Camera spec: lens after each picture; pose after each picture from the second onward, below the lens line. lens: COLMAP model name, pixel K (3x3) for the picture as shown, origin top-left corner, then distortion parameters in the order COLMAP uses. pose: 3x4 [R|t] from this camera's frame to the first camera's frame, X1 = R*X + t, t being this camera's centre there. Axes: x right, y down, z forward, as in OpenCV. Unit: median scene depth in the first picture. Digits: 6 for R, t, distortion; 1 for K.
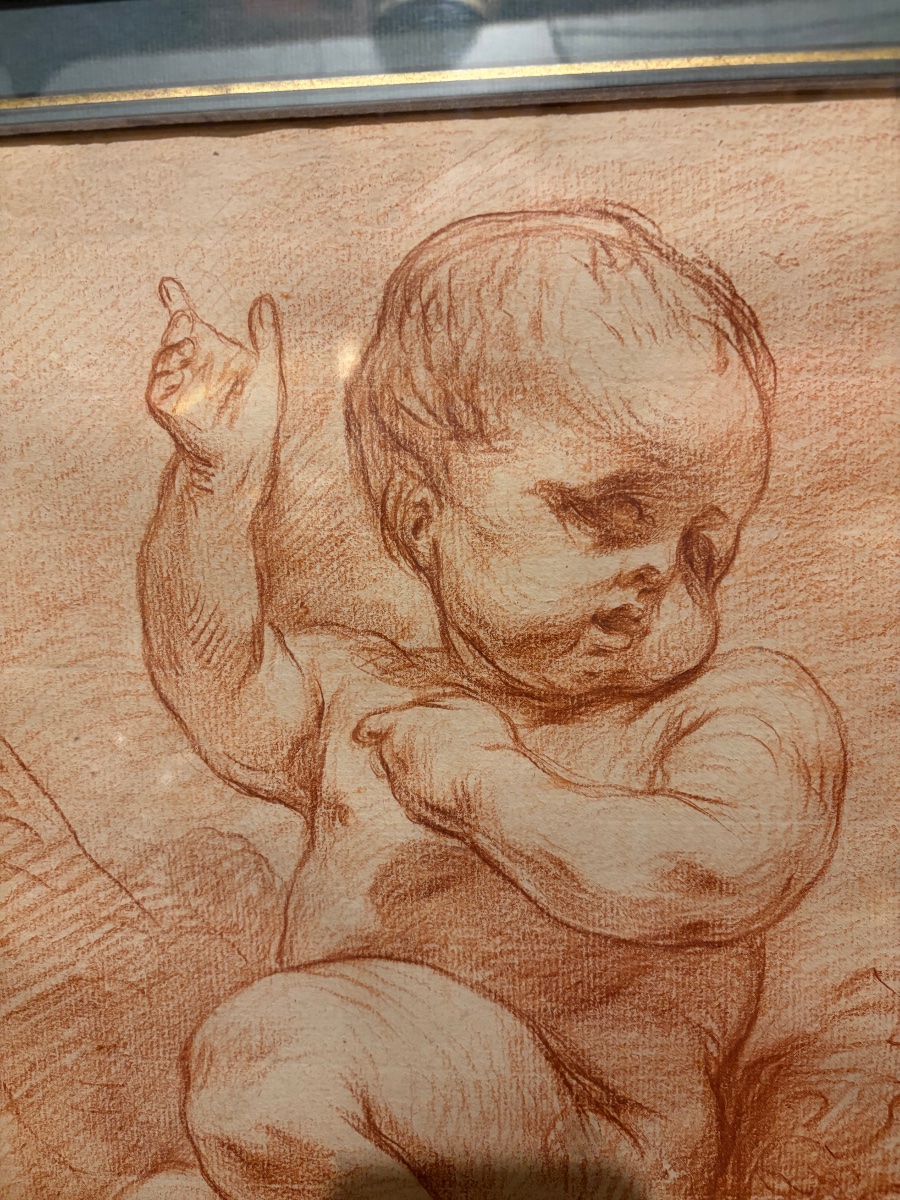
lens RADIAL K [[825.4, 0, 453.2], [0, 825.4, 586.5], [0, 0, 1]] dist [-0.007619, -0.002743]
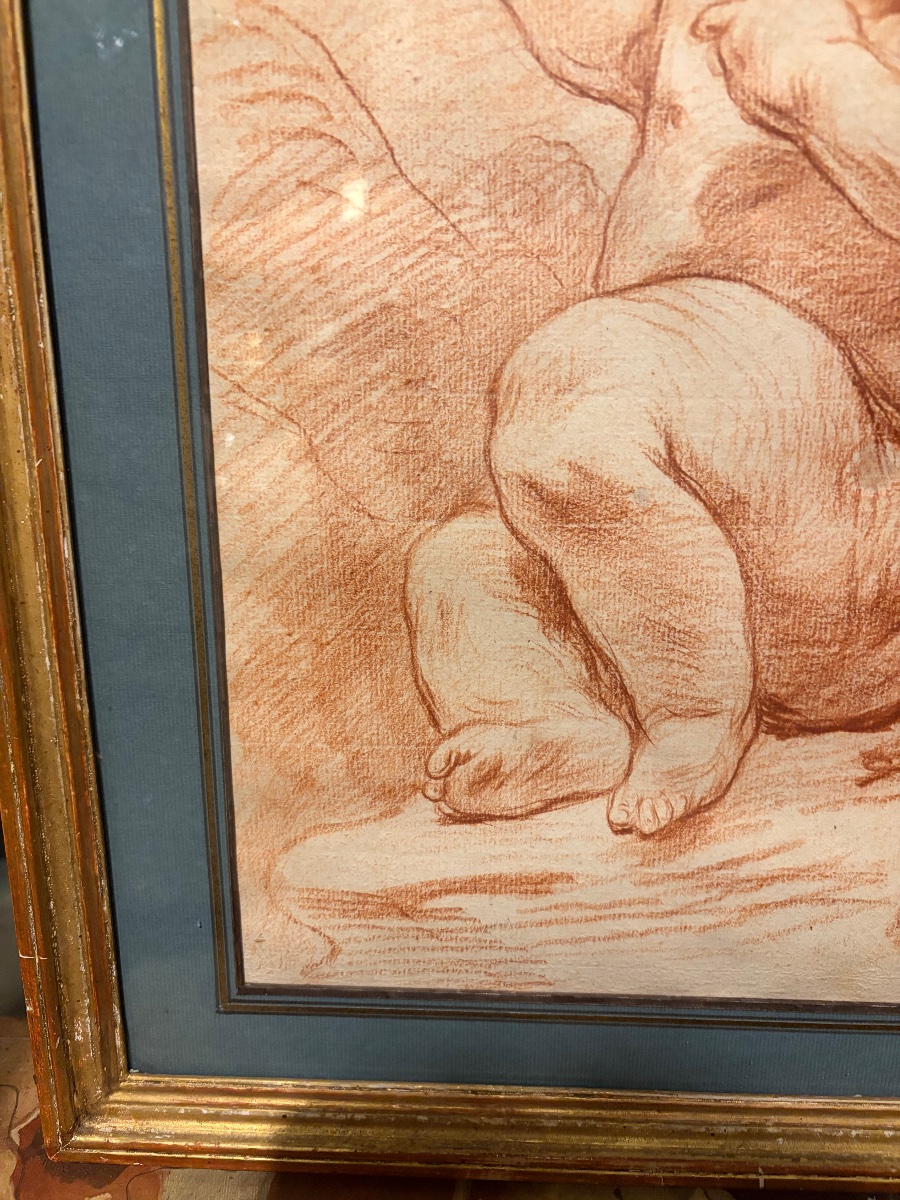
lens RADIAL K [[825.4, 0, 453.2], [0, 825.4, 586.5], [0, 0, 1]] dist [-0.007619, -0.002743]
pose [[0.999535, 0.019236, 0.023675, -0.401826], [-0.021710, 0.993792, 0.109115, 0.715442], [-0.021429, -0.109578, 0.993747, -0.040784]]
